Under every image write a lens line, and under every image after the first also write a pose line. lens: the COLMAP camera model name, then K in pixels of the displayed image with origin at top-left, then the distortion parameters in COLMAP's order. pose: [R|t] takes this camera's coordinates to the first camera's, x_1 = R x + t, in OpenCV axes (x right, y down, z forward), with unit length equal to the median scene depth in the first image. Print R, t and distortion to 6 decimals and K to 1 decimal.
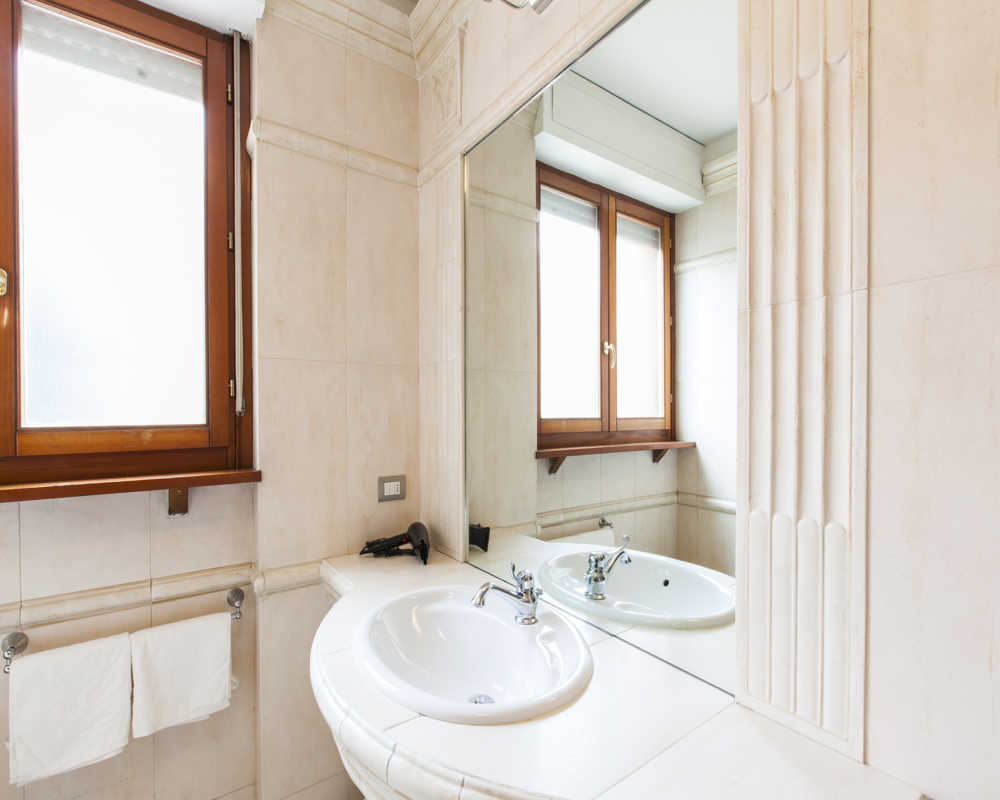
lens RADIAL K [[477.2, 0, 500.7], [0, 477.2, 421.3], [0, 0, 1]] dist [0.000153, 0.000272]
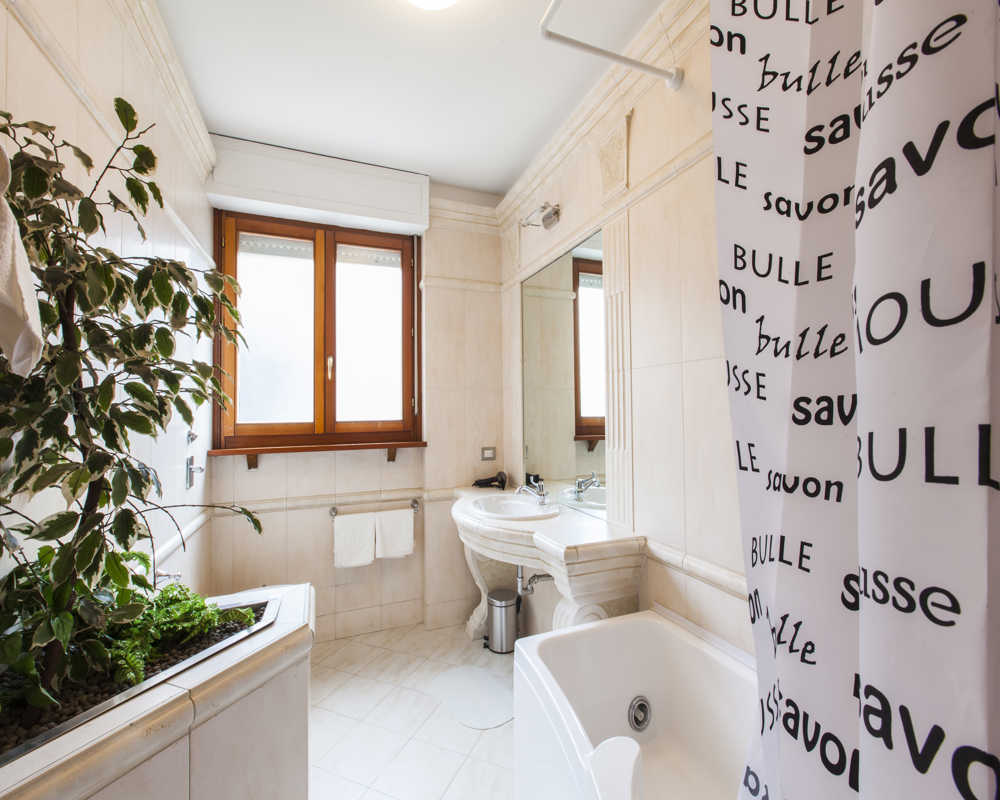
lens RADIAL K [[451.0, 0, 498.5], [0, 451.0, 409.6], [0, 0, 1]] dist [-0.001294, -0.000111]
pose [[0.969599, -0.010681, -0.244468, 0.280645], [0.004394, 0.999646, -0.026250, 0.015181], [0.244662, 0.024378, 0.969302, -0.817958]]
